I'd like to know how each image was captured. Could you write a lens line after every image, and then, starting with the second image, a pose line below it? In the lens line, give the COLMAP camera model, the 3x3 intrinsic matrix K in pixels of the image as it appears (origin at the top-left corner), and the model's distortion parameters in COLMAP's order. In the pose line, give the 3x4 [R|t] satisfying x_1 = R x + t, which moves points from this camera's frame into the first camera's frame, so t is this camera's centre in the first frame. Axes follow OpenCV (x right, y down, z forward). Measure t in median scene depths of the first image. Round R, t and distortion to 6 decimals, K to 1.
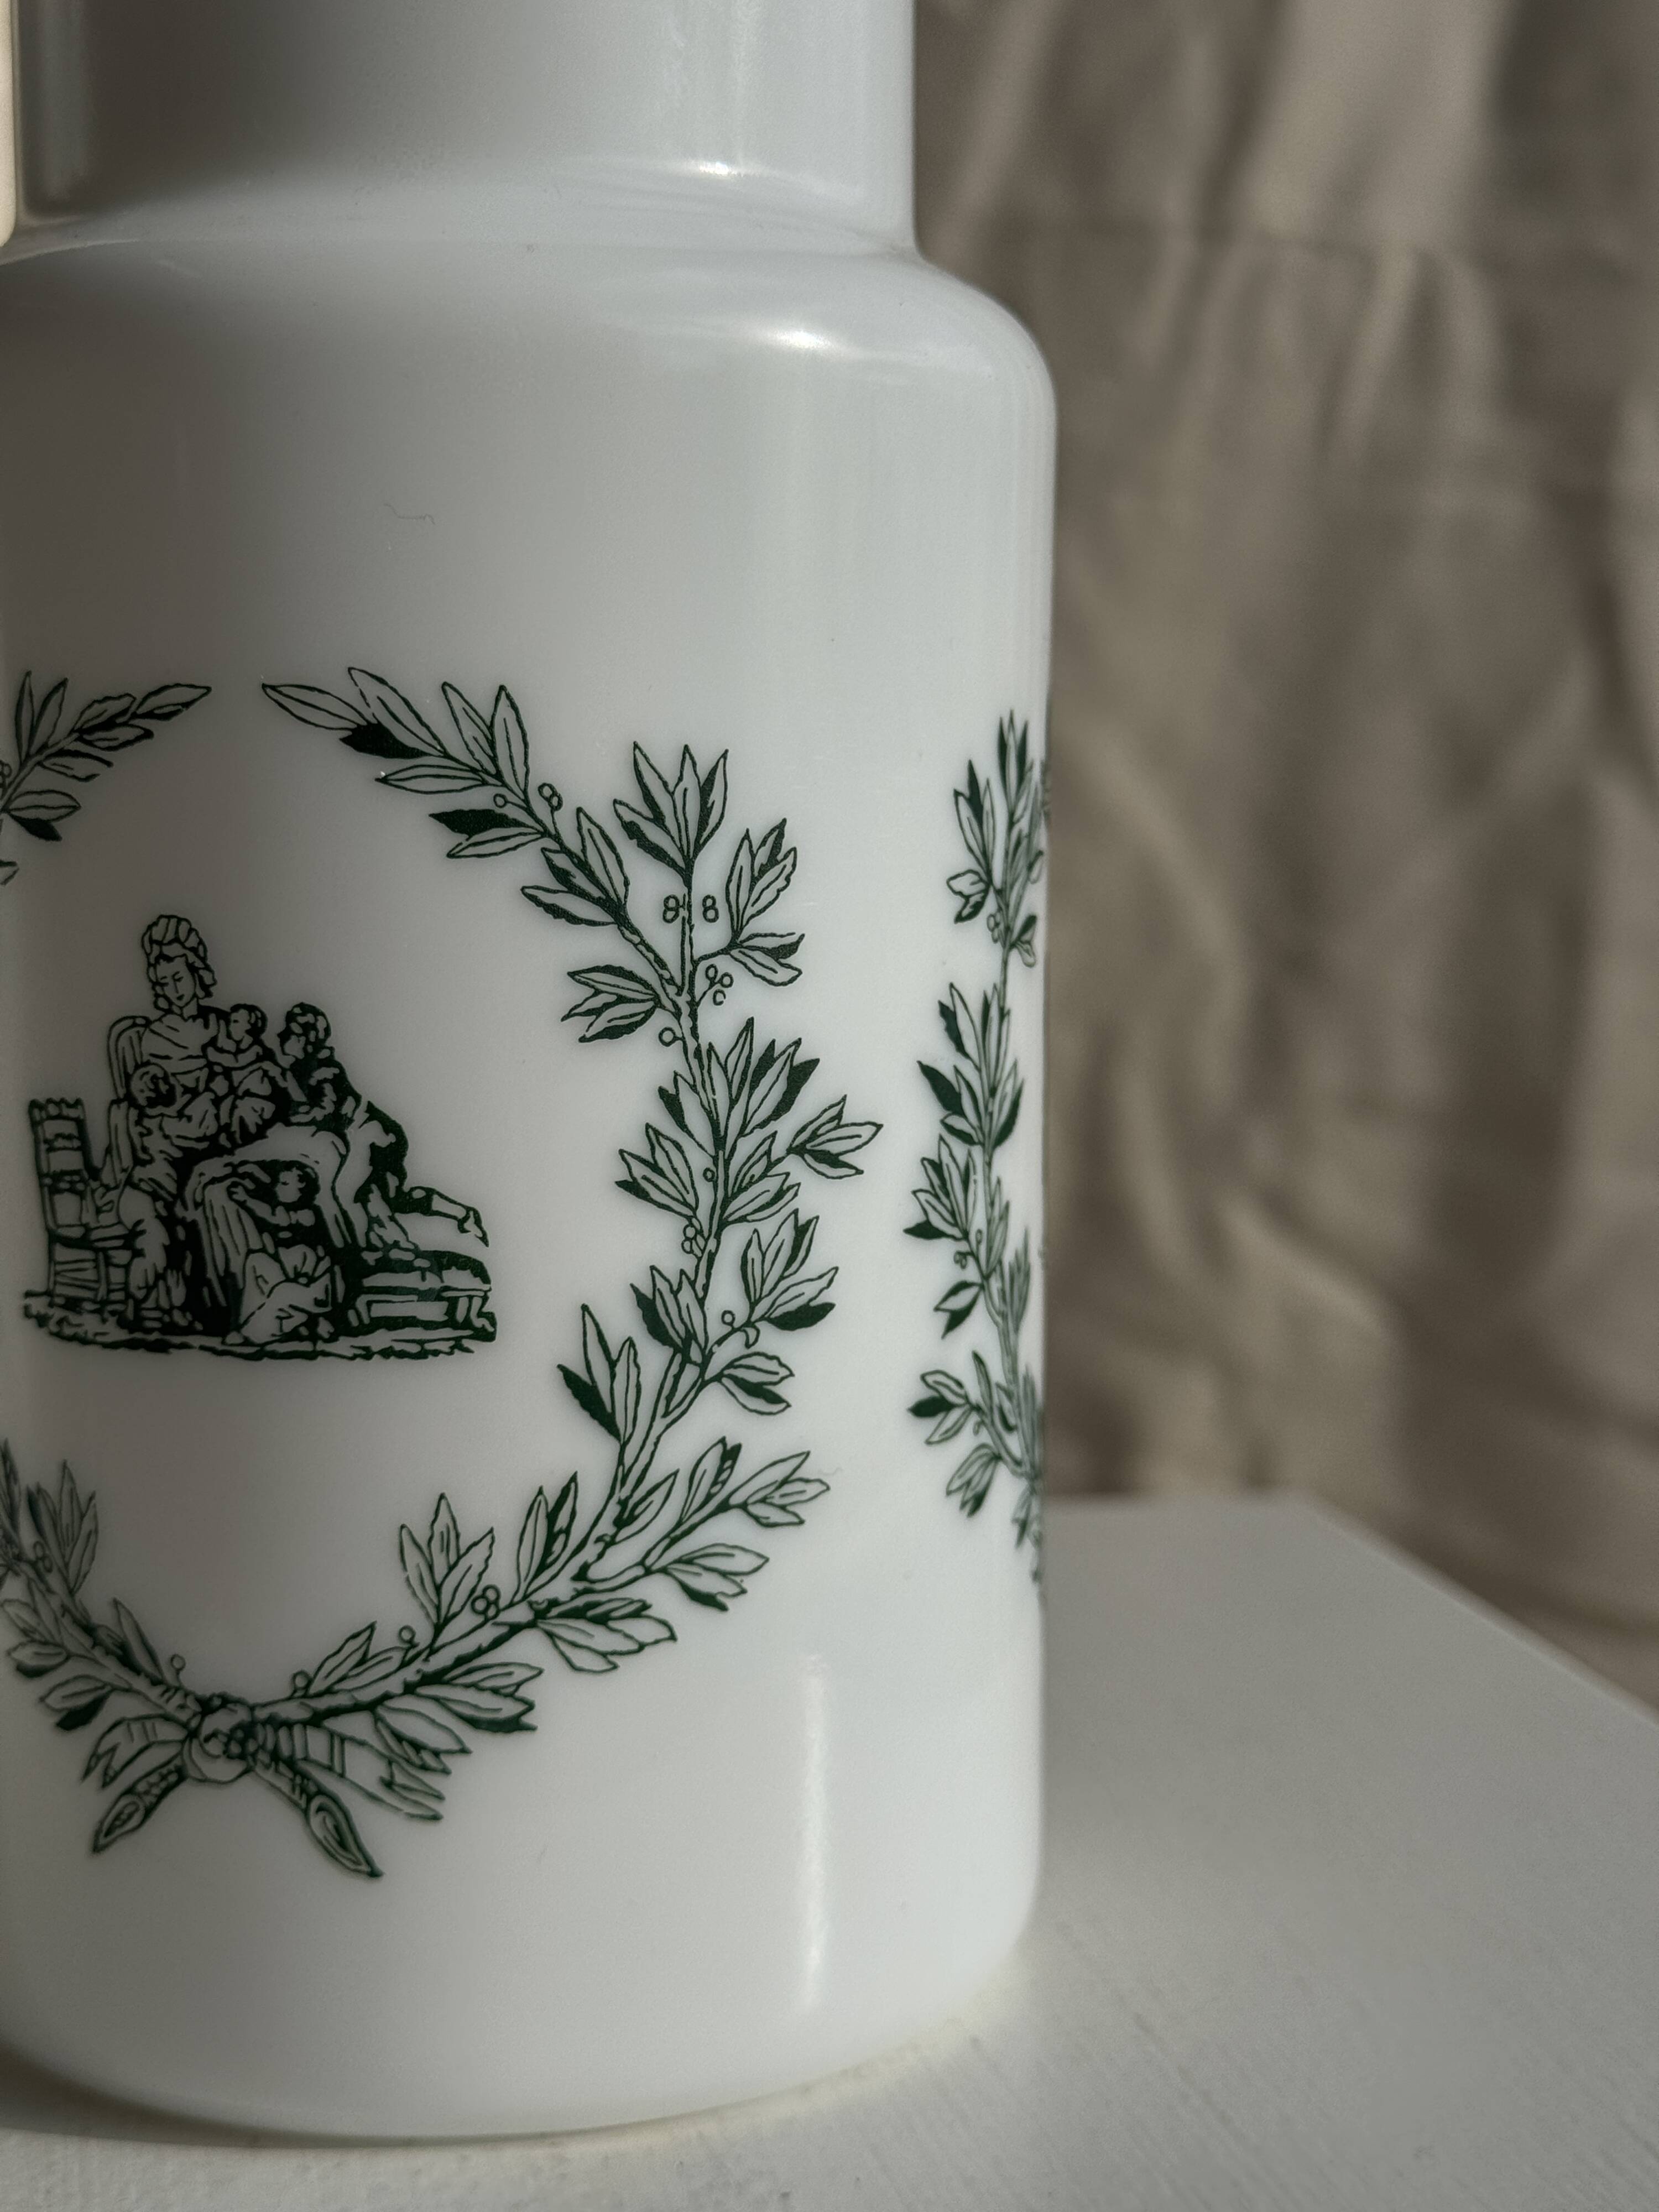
lens RADIAL K [[3138.4, 0, 821.7], [0, 3138.4, 1109.1], [0, 0, 1]] dist [0.147259, 0.016732]
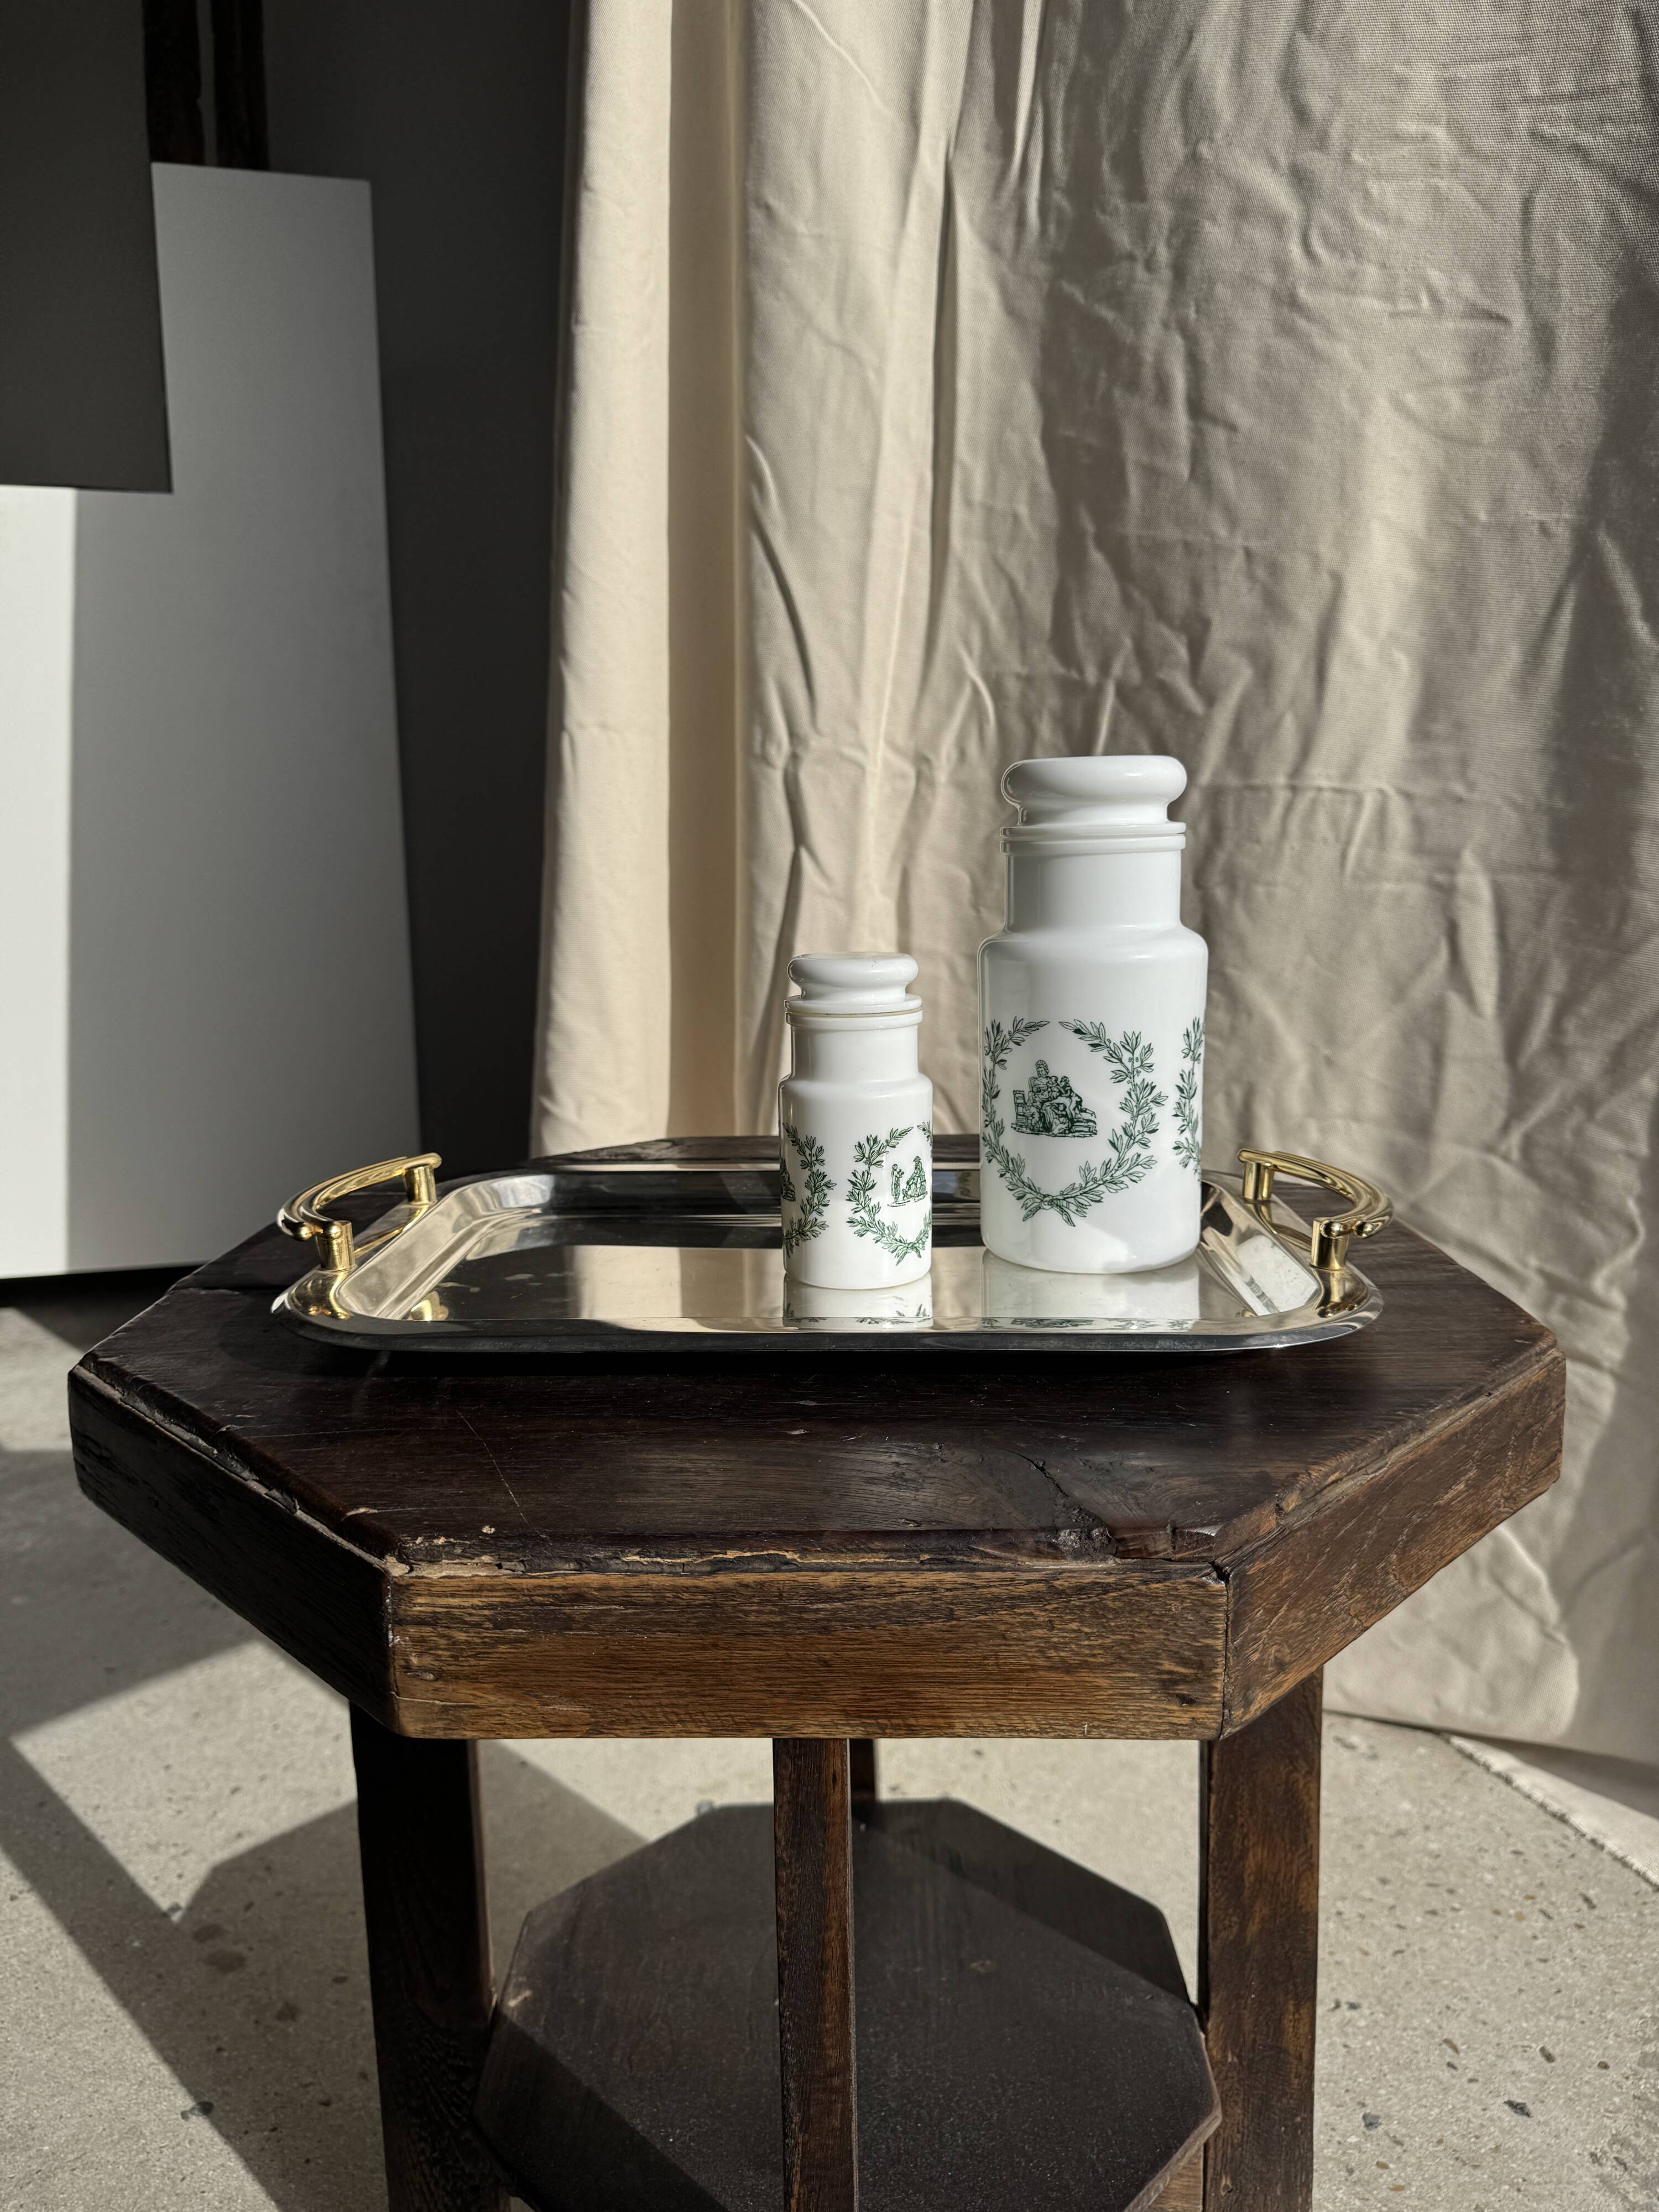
lens RADIAL K [[1571.3, 0, 825.1], [0, 1571.3, 1101.4], [0, 0, 1]] dist [0.188906, -0.368584]
pose [[0.978732, 0.017764, -0.204374, -0.001921], [-0.001776, 0.996940, 0.078147, -0.209142], [0.205137, -0.076122, 0.975768, -1.889683]]
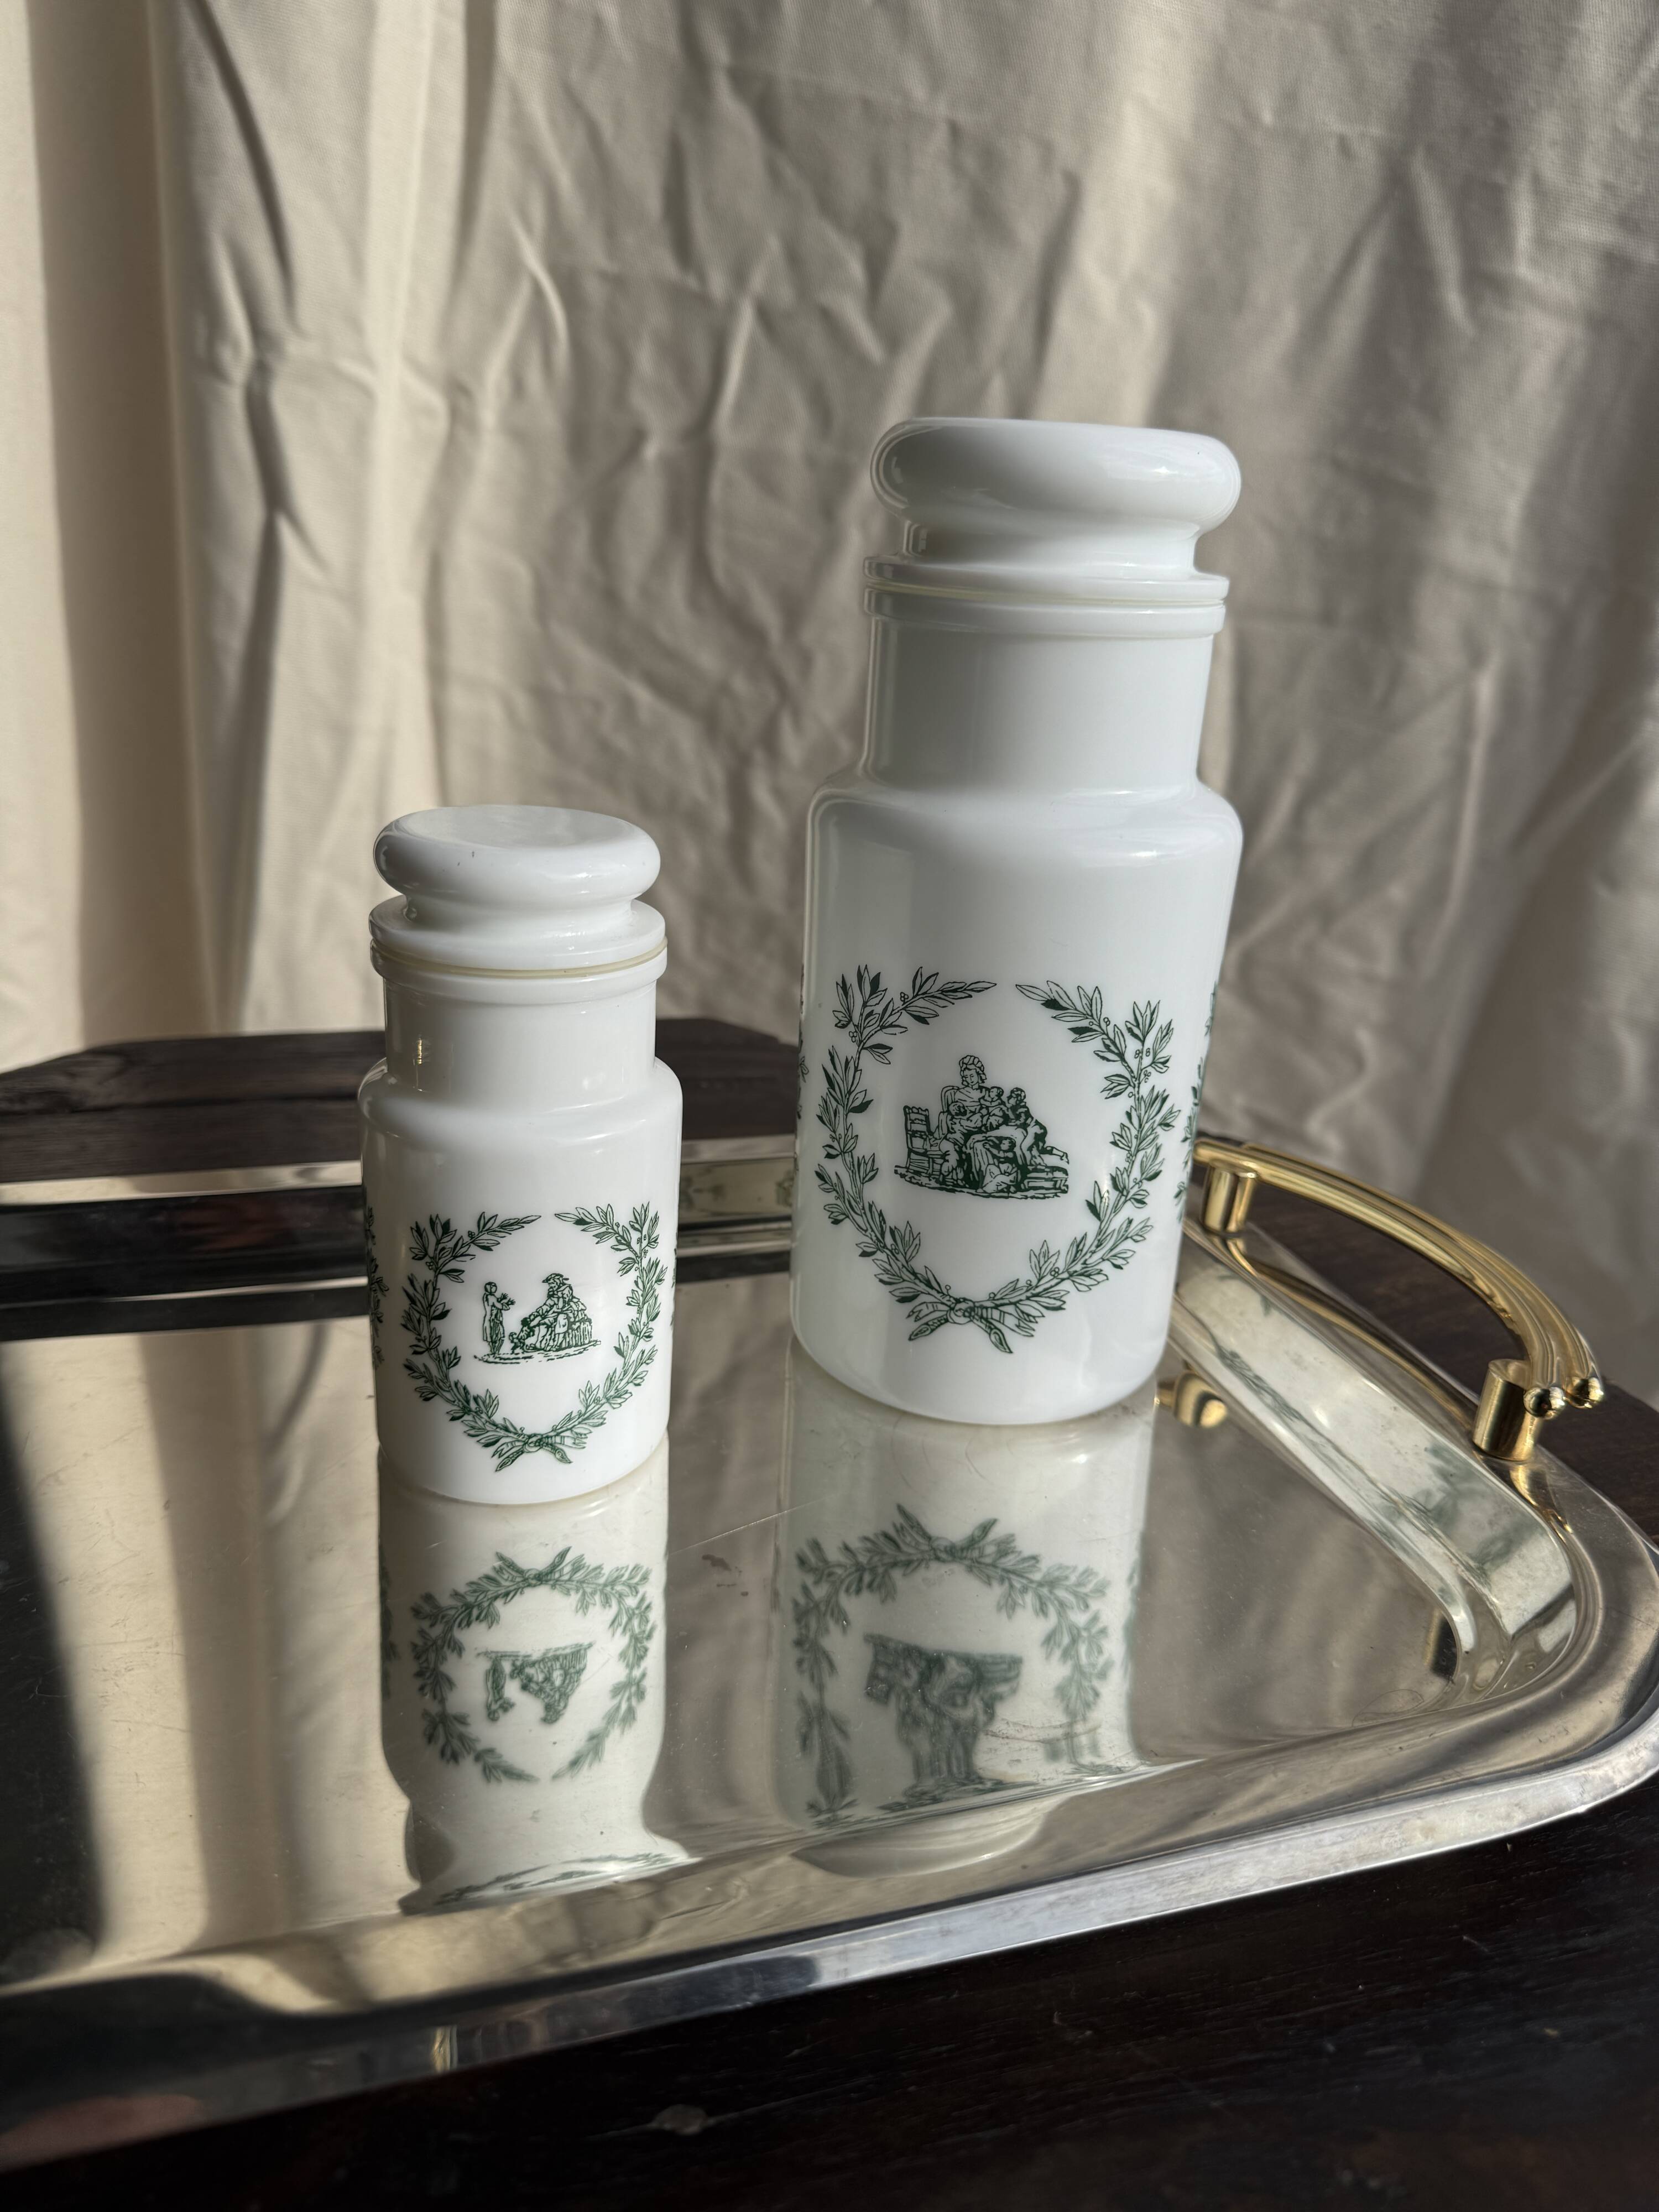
lens RADIAL K [[1601.6, 0, 817.7], [0, 1601.6, 1104.2], [0, 0, 1]] dist [0.080810, -0.160436]
pose [[0.990779, 0.002459, 0.135463, -0.543526], [-0.038596, 0.963530, 0.264804, -0.401858], [-0.129871, -0.267591, 0.954740, -0.408177]]
